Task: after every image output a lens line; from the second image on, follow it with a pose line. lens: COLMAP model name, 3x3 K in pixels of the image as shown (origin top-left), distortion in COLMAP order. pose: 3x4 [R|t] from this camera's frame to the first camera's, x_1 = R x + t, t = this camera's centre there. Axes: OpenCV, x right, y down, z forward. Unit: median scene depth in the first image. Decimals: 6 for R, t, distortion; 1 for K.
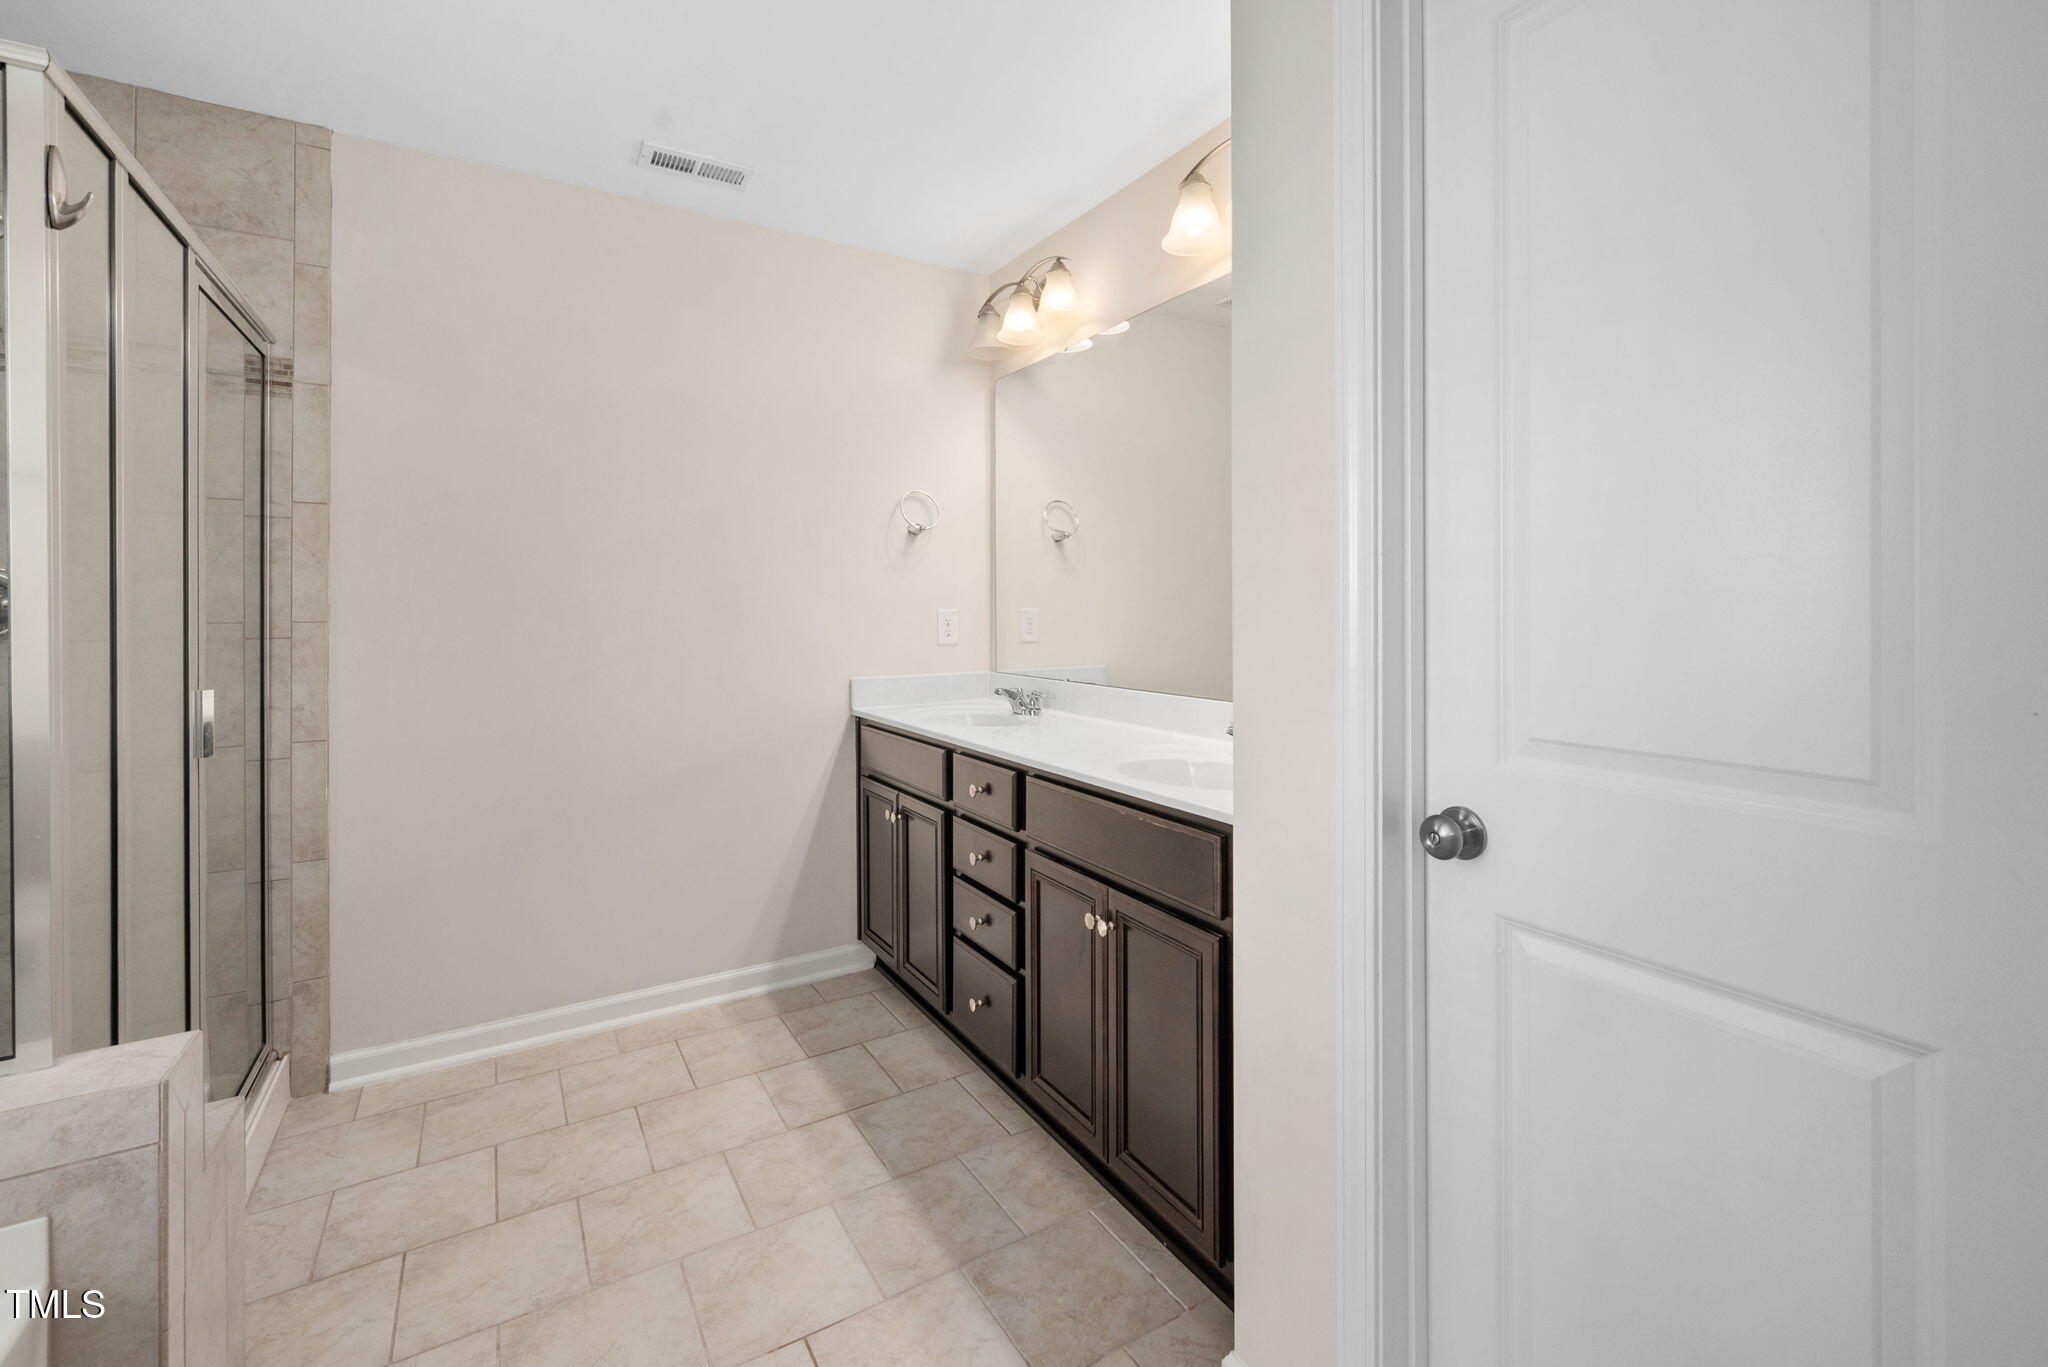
lens RADIAL K [[860.0, 0, 1009.8], [0, 860.0, 630.0], [0, 0, 1]] dist [0.009678, -0.000098]
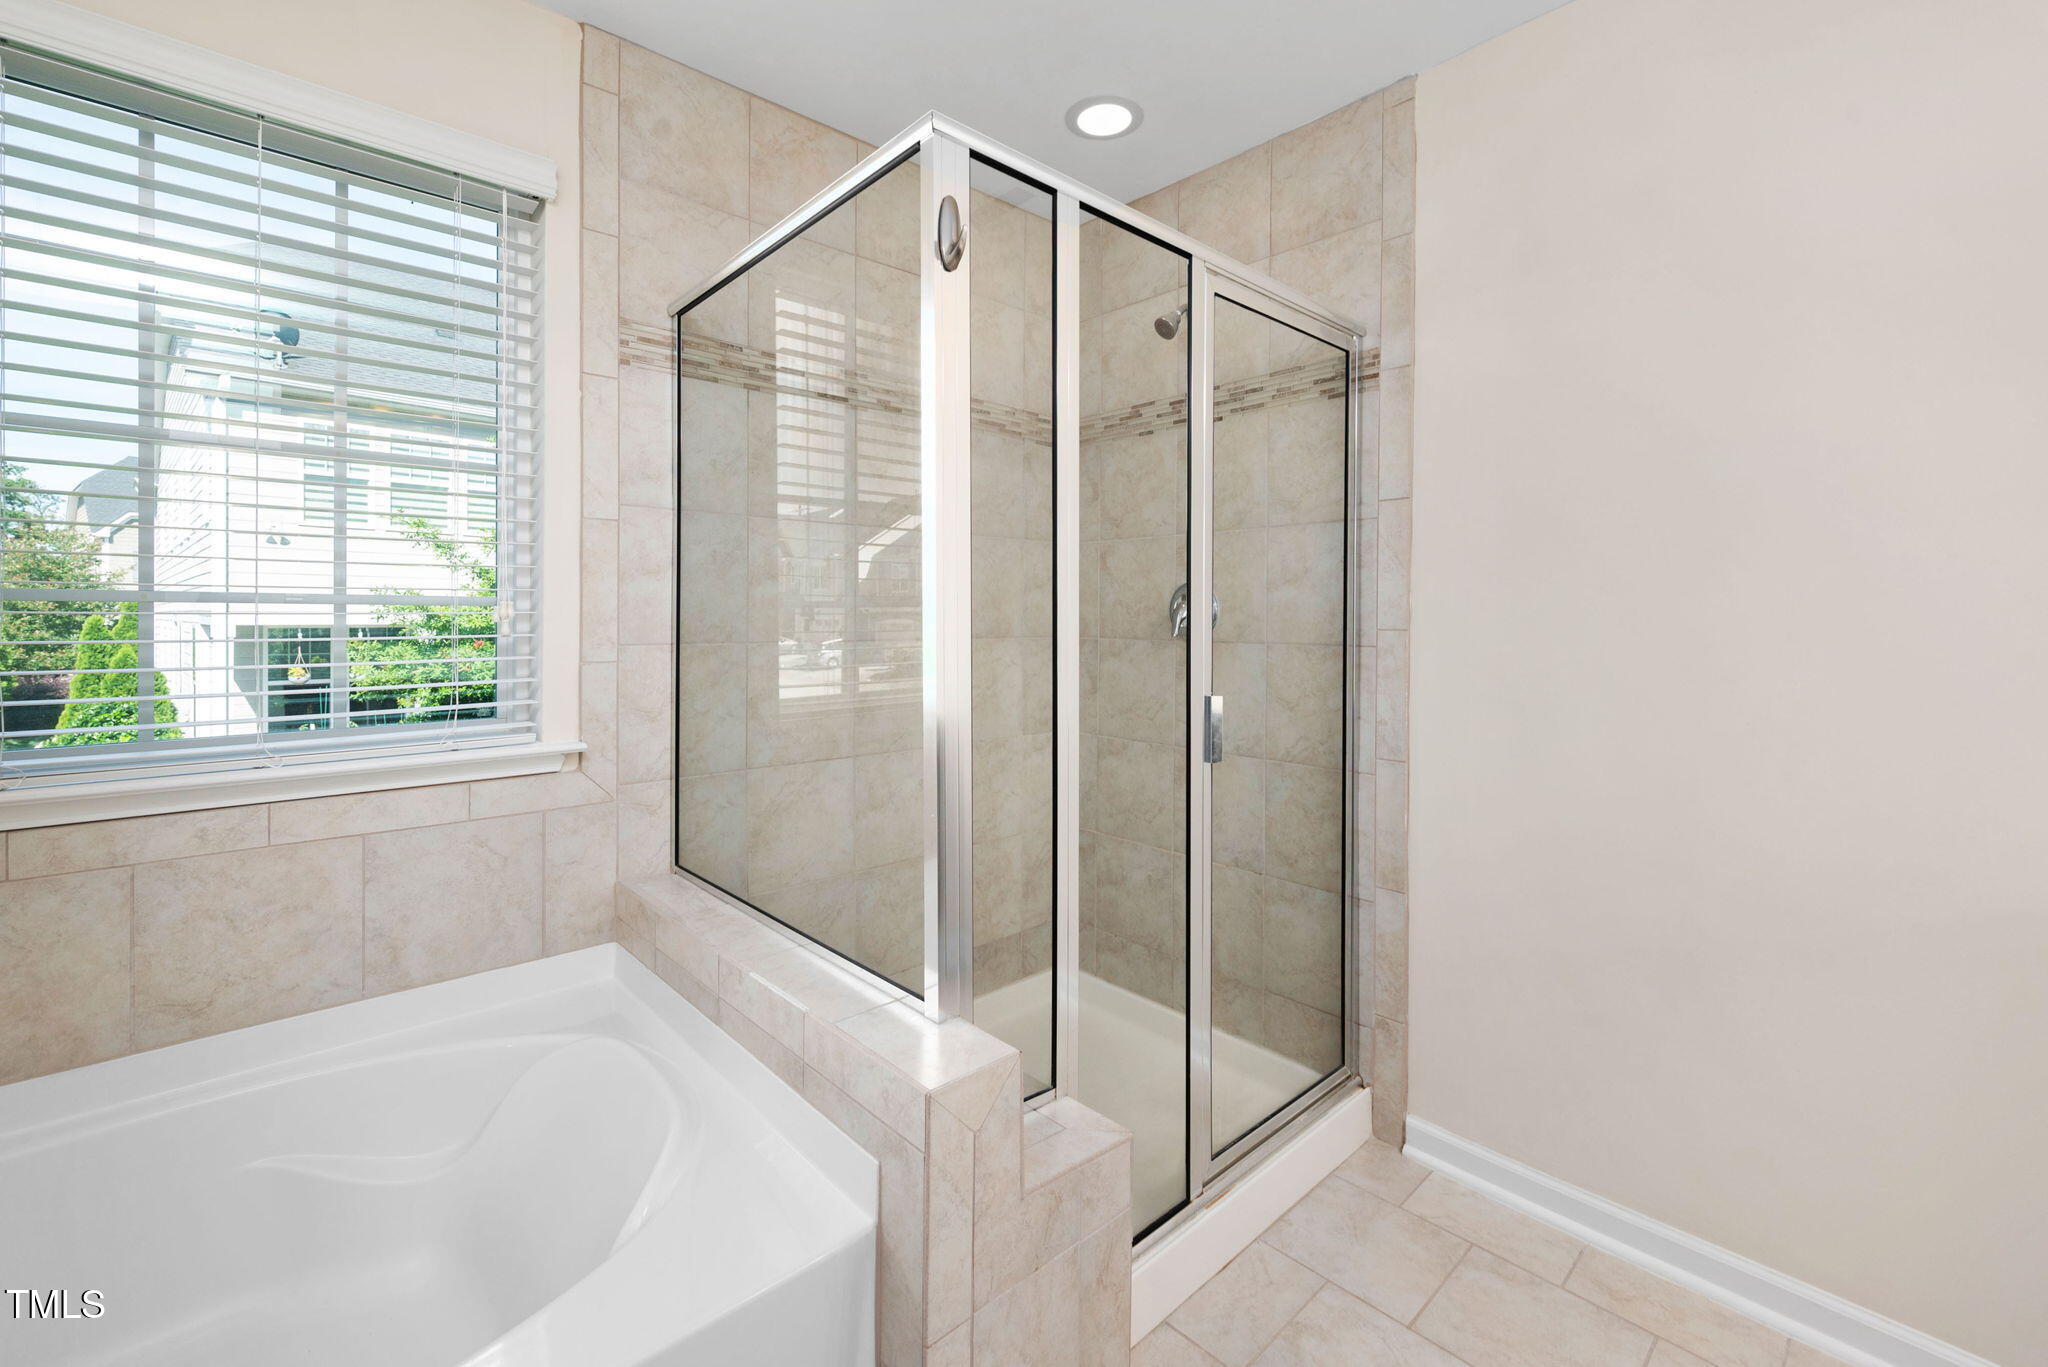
lens RADIAL K [[860.0, 0, 1009.8], [0, 860.0, 630.0], [0, 0, 1]] dist [0.009678, -0.000098]
pose [[0.211831, 0.013010, -0.977220, -0.003268], [-0.023751, 0.999685, 0.008161, -0.007065], [0.977018, 0.021481, 0.212073, 0.411196]]
